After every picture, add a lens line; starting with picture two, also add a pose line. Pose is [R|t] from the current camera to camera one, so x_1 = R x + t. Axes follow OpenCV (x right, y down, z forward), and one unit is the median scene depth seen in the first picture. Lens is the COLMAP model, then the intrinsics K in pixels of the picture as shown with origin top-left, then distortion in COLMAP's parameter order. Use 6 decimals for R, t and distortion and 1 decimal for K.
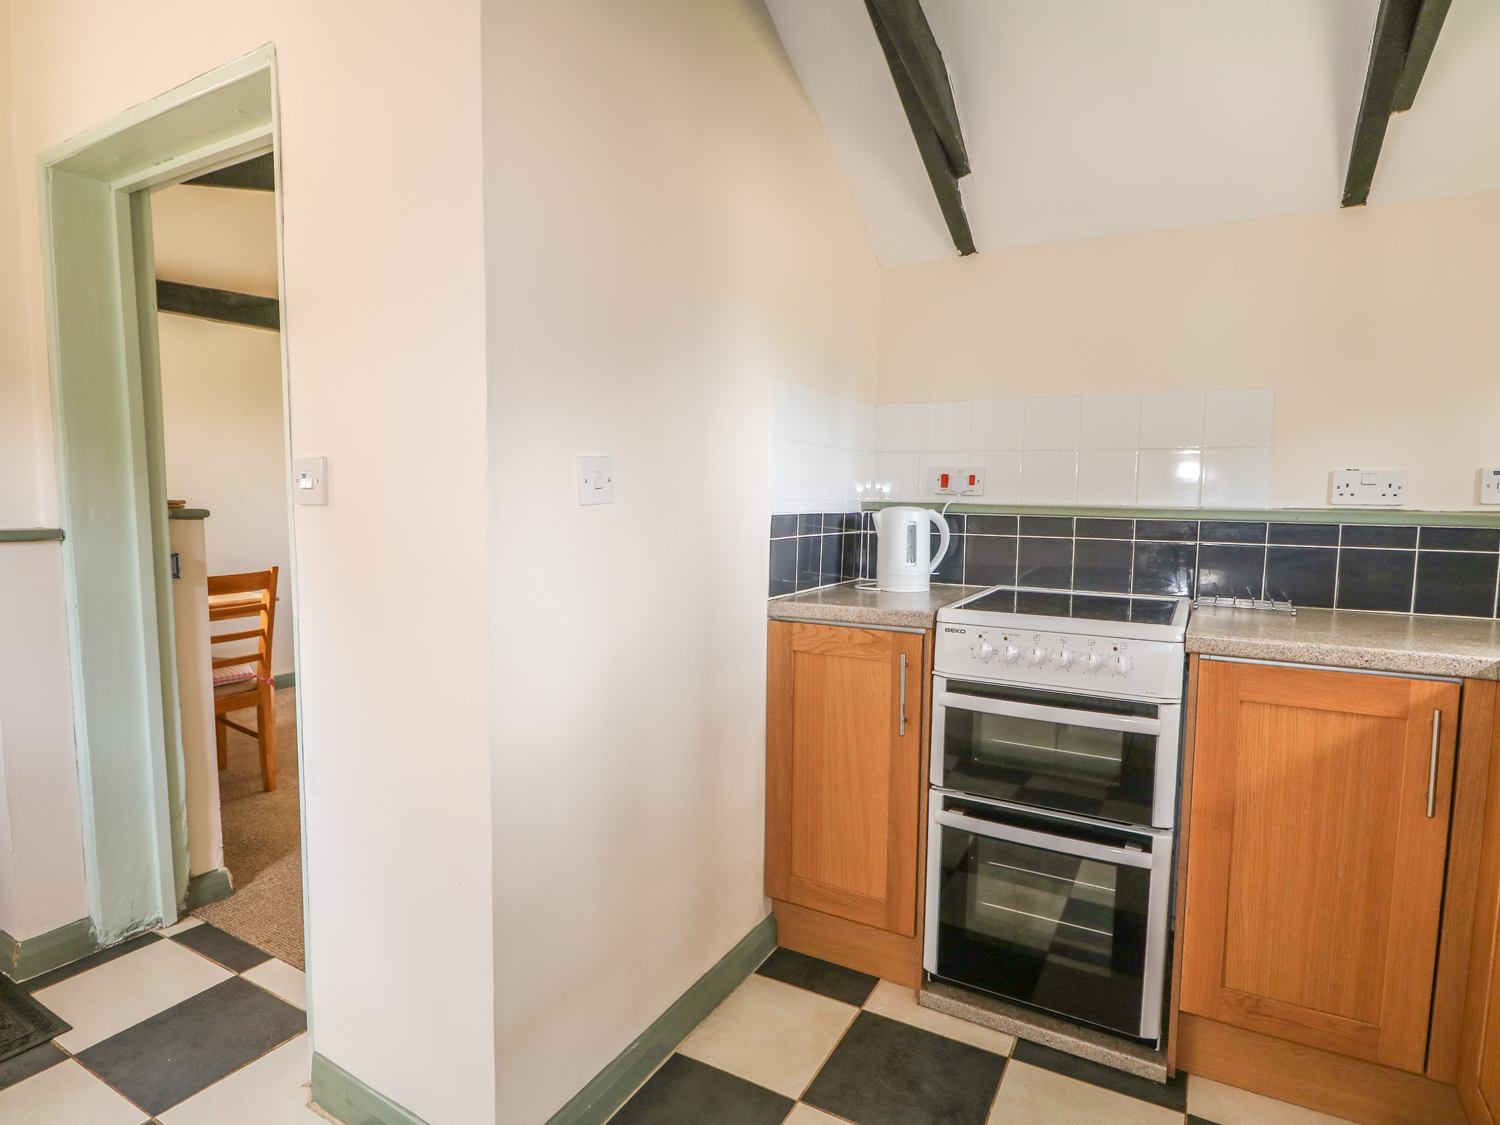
lens RADIAL K [[806.7, 0, 759.7], [0, 806.7, 559.4], [0, 0, 1]] dist [0.003160, -0.014637]
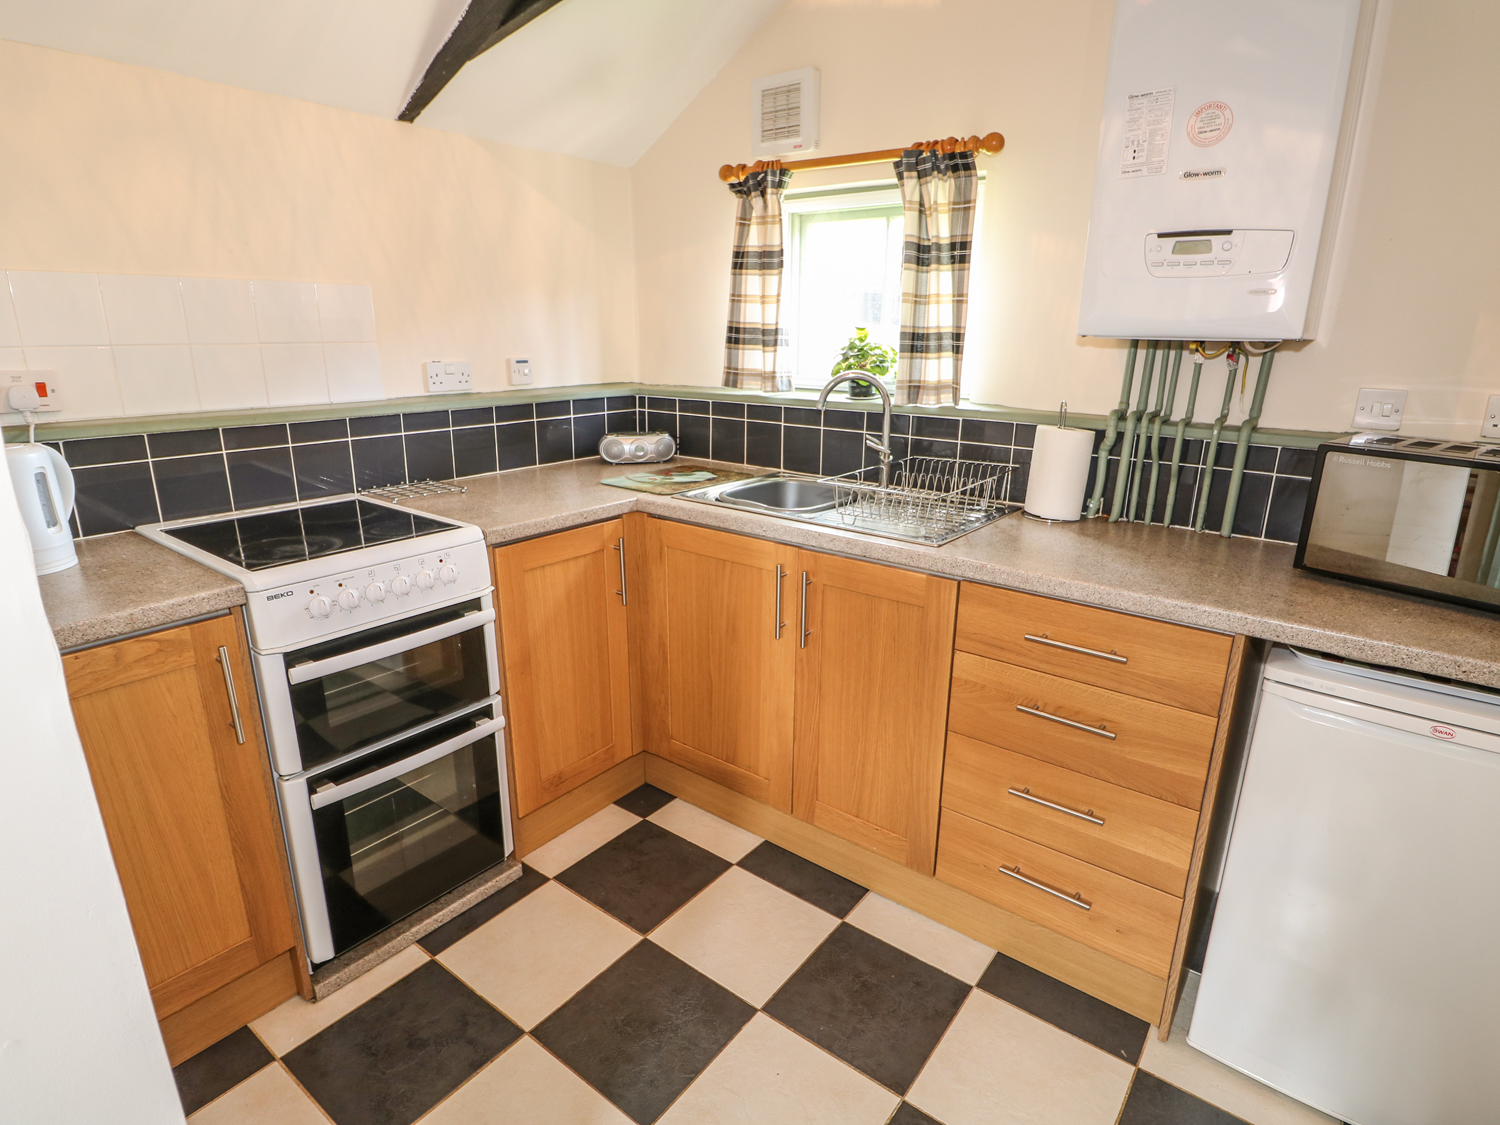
lens RADIAL K [[806.7, 0, 753.5], [0, 806.7, 555.1], [0, 0, 1]] dist [0.003160, -0.014637]
pose [[0.149154, -0.283377, 0.947339, -0.452174], [0.068618, 0.958712, 0.275975, -0.145163], [-0.986430, 0.023842, 0.162440, 0.370512]]
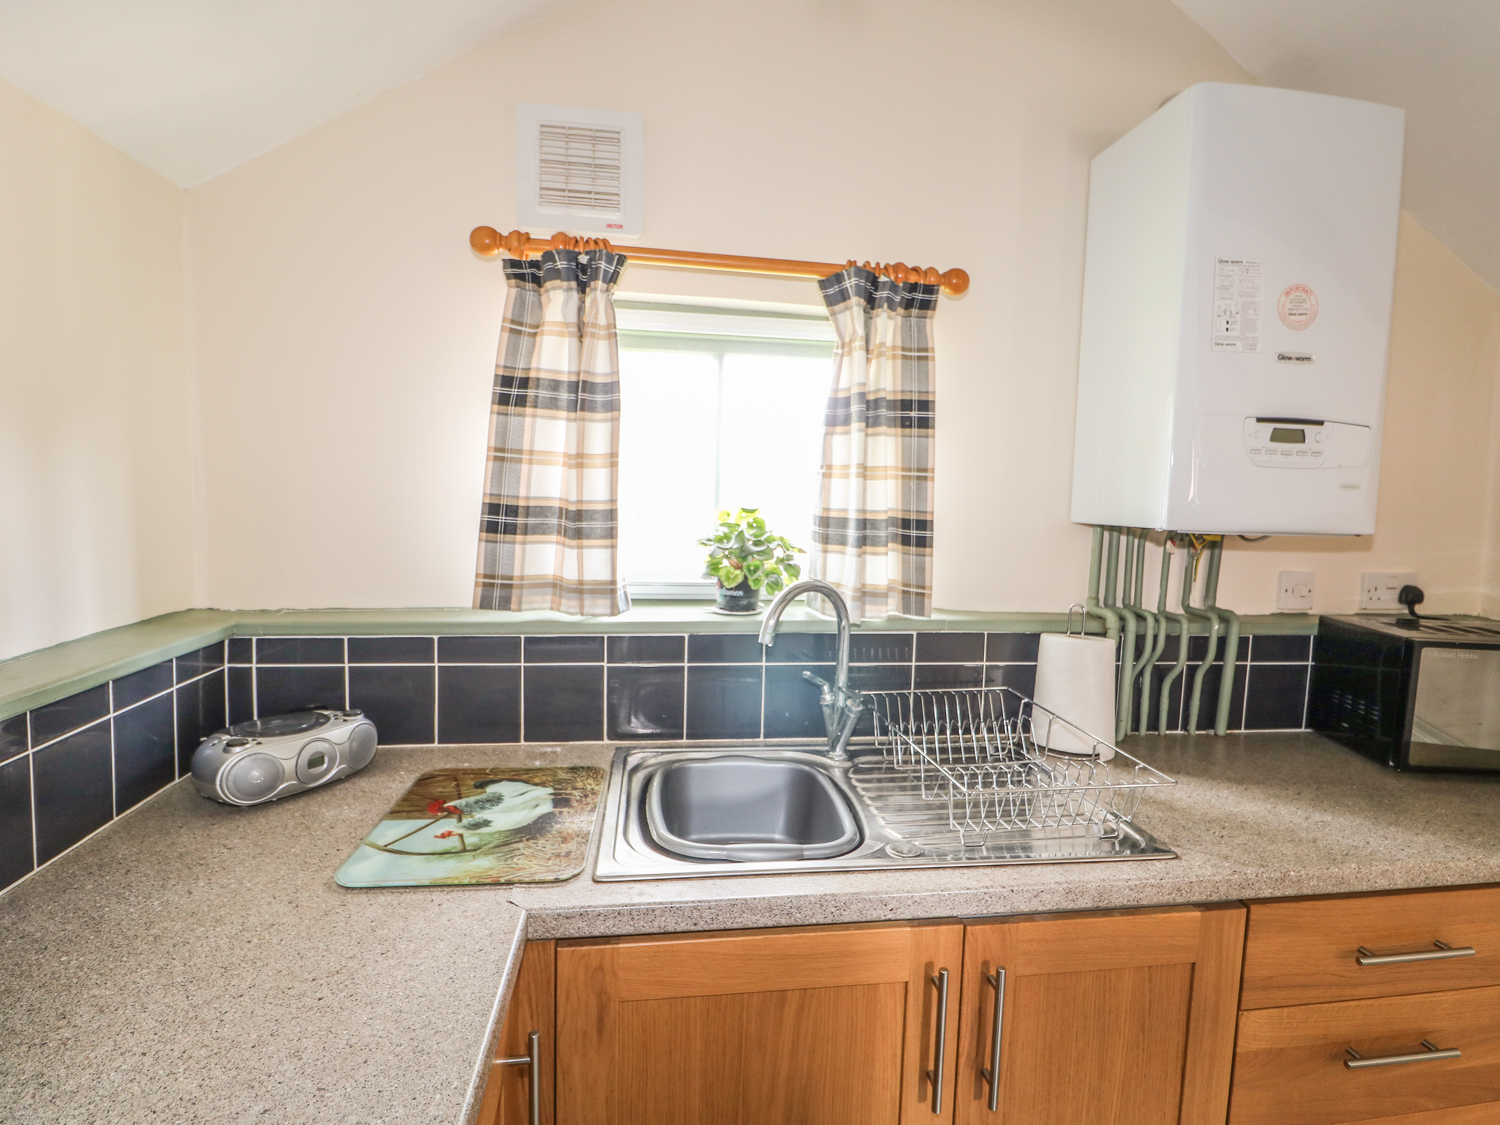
lens RADIAL K [[806.7, 0, 779.9], [0, 806.7, 554.3], [0, 0, 1]] dist [0.003160, -0.014637]
pose [[-0.615384, -0.101938, 0.781608, 0.206244], [0.022463, 0.988931, 0.146663, -0.201784], [-0.787908, 0.107812, -0.606282, 0.891499]]
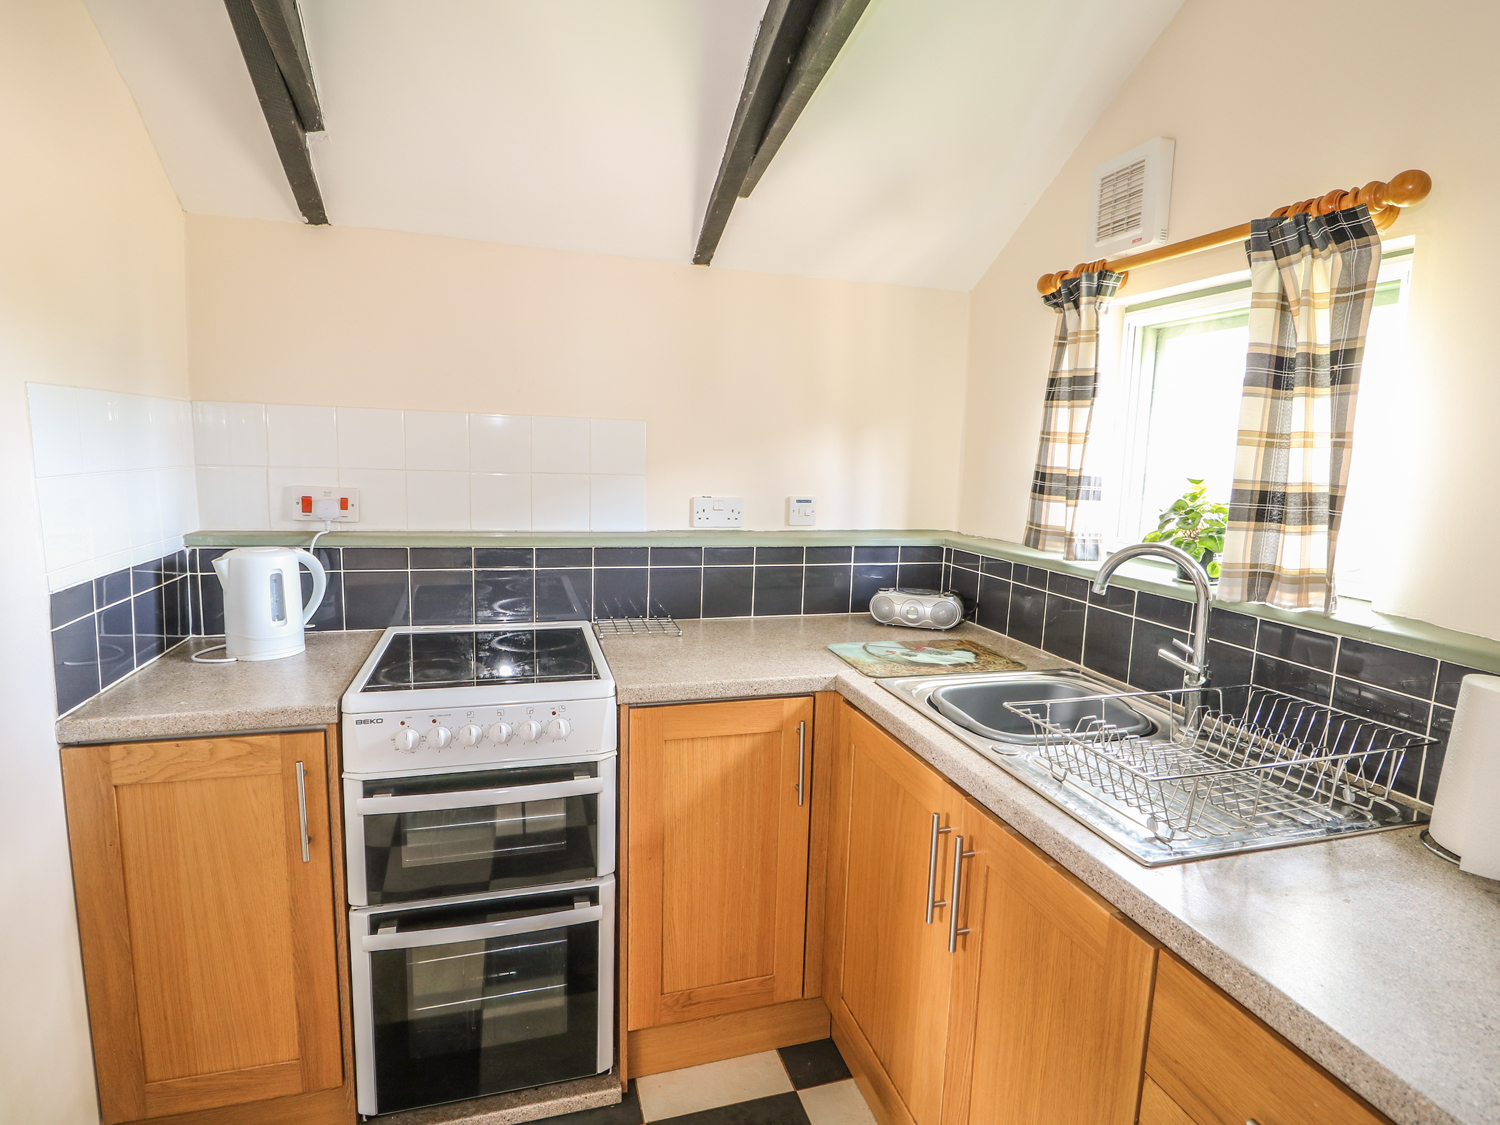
lens RADIAL K [[806.7, 0, 770.7], [0, 806.7, 560.6], [0, 0, 1]] dist [0.003160, -0.014637]
pose [[0.685116, -0.090860, 0.722745, -0.056747], [0.033013, 0.995044, 0.093798, -0.136300], [-0.727685, -0.040403, 0.684720, 0.138294]]
